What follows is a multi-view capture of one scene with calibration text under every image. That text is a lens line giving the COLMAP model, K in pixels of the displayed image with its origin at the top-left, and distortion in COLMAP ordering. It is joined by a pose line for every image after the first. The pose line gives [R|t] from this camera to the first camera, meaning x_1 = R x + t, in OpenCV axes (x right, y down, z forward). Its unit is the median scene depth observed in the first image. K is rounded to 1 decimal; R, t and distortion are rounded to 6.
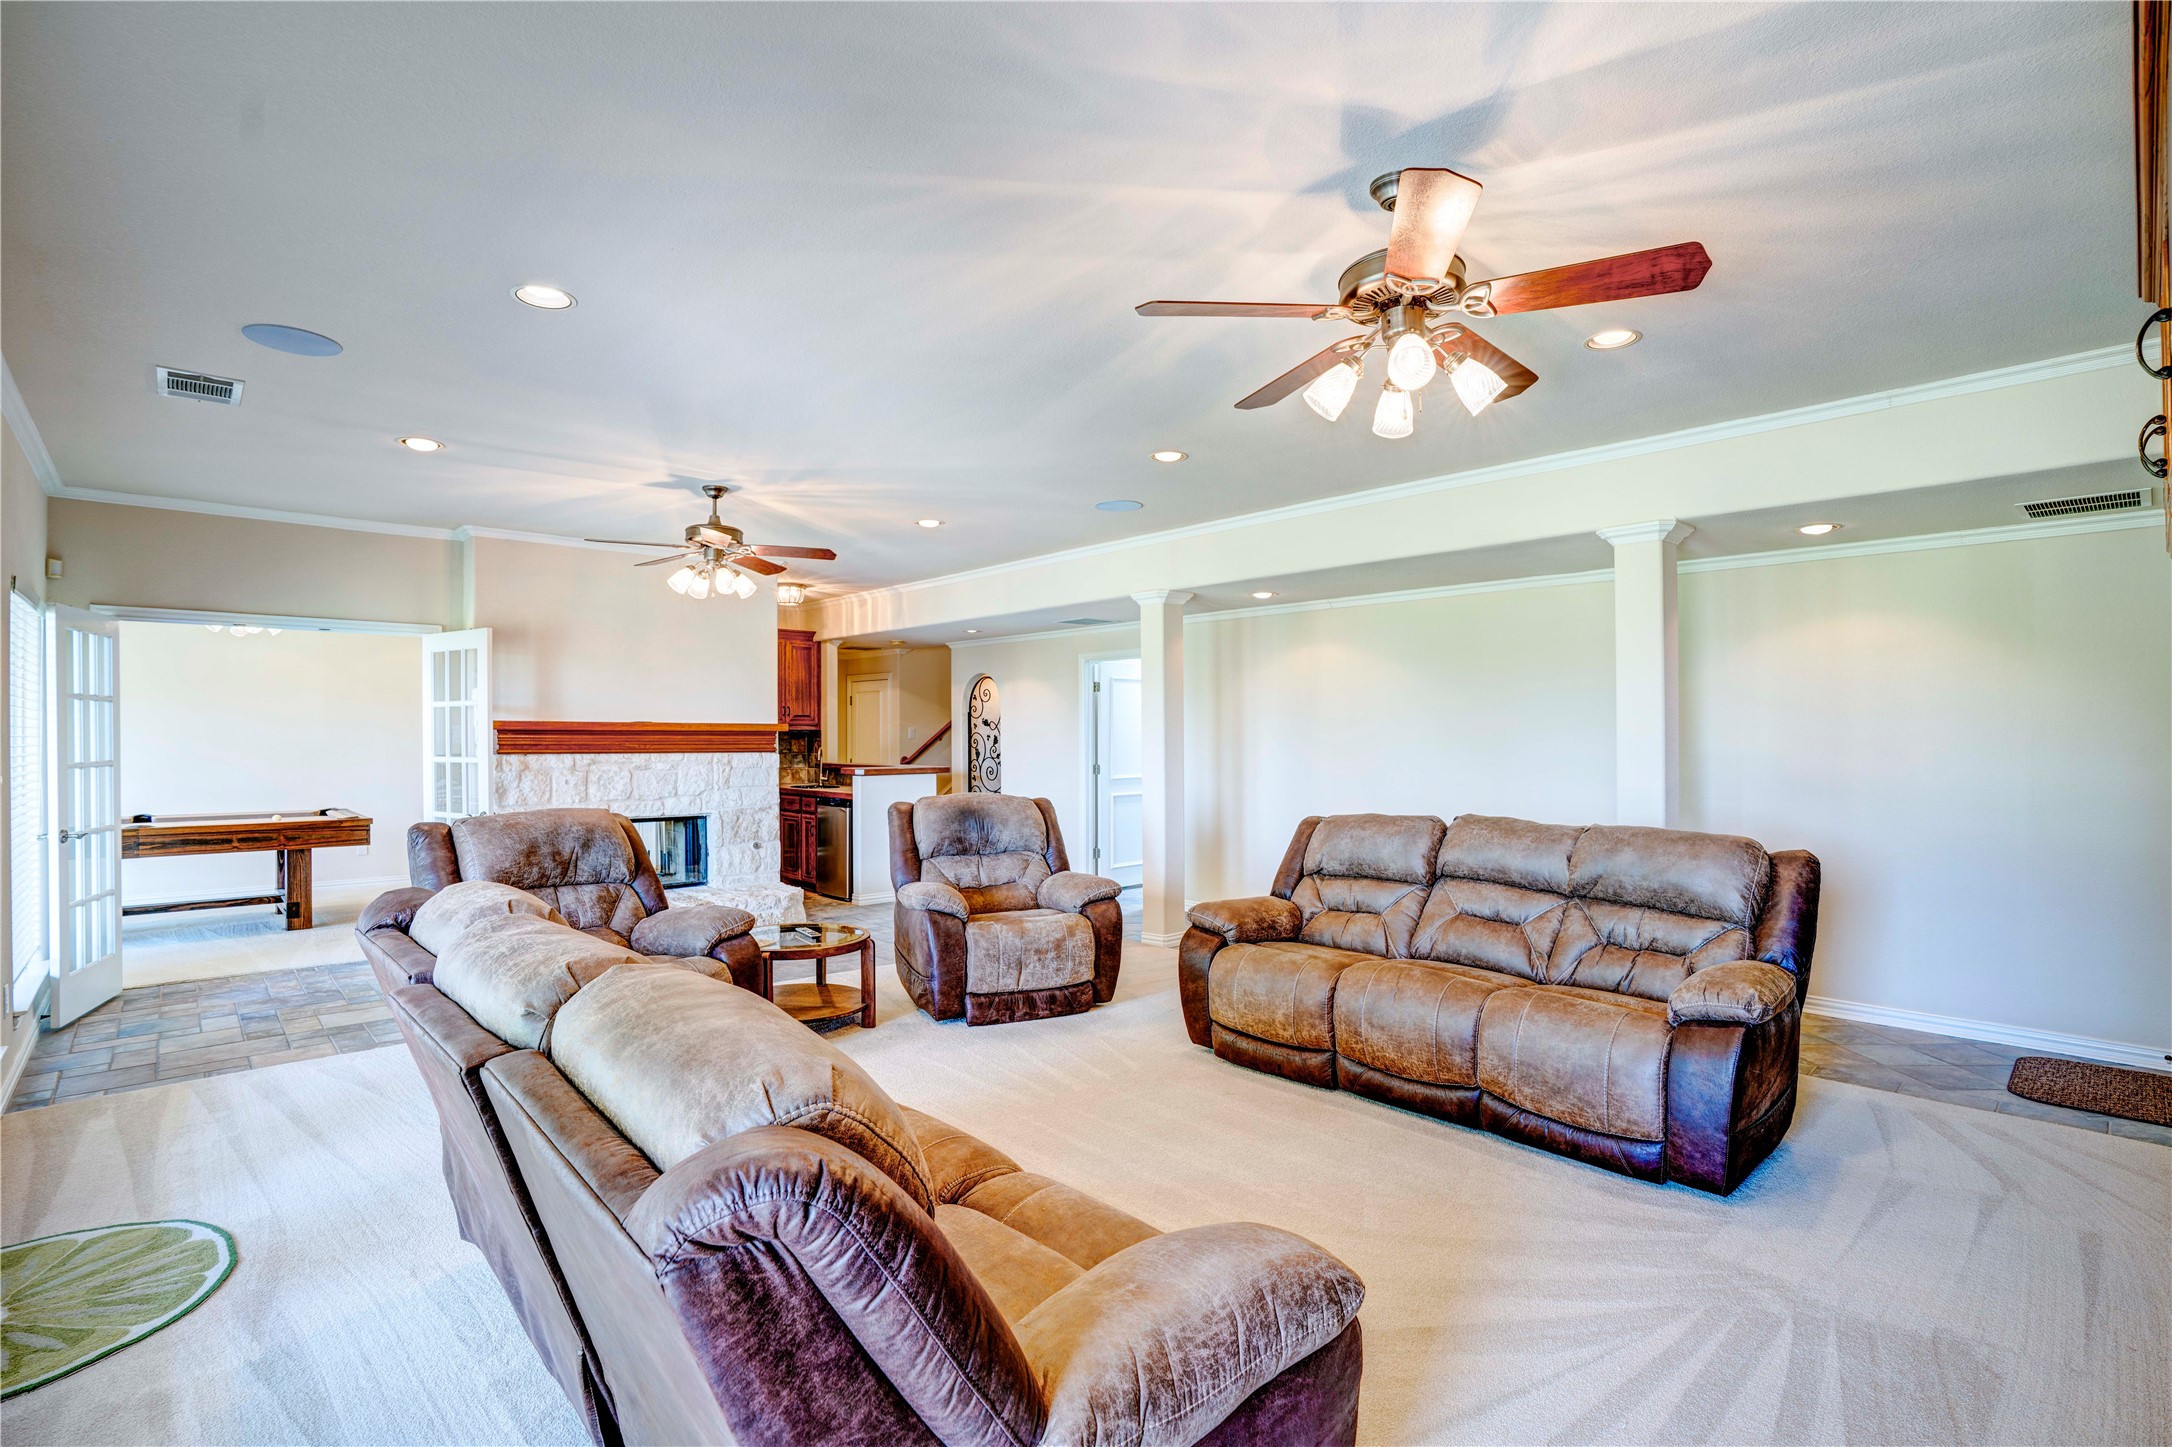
lens RADIAL K [[1004.8, 0, 1086.0], [0, 1004.8, 723.5], [0, 0, 1]] dist [-0.062870, 0.016744]
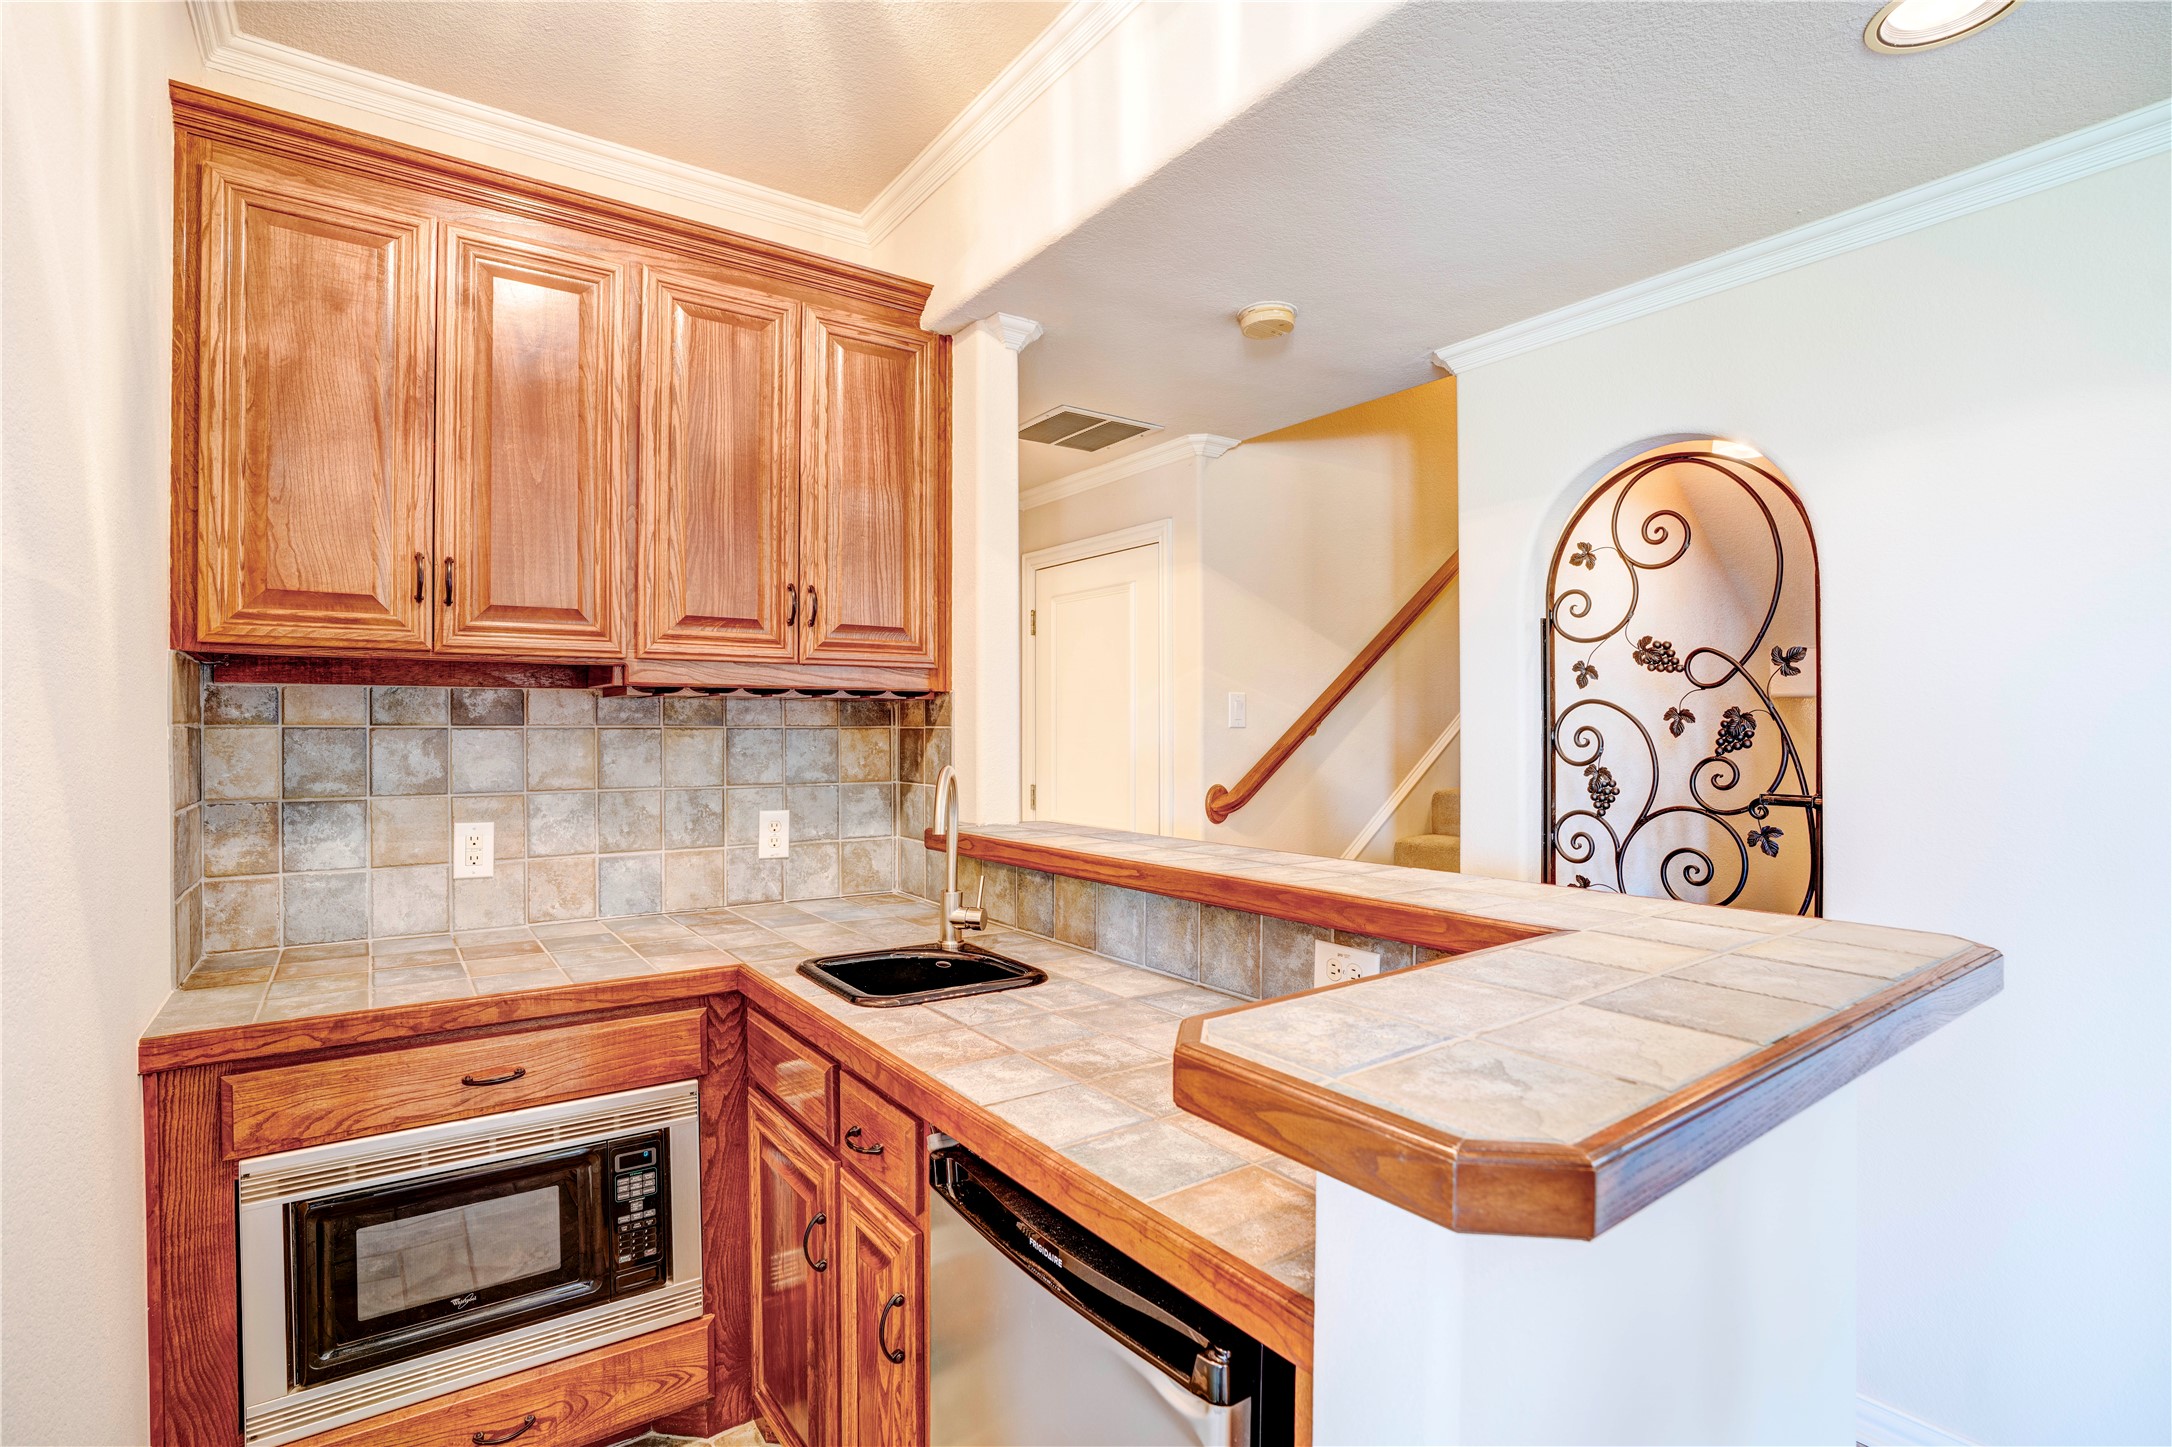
lens RADIAL K [[1004.8, 0, 1086.0], [0, 1004.8, 723.5], [0, 0, 1]] dist [-0.062870, 0.016744]
pose [[0.991625, -0.001277, -0.129143, -0.199204], [0.000560, 0.999984, -0.005582, 0.015952], [0.129148, 0.005463, 0.991610, 0.757571]]
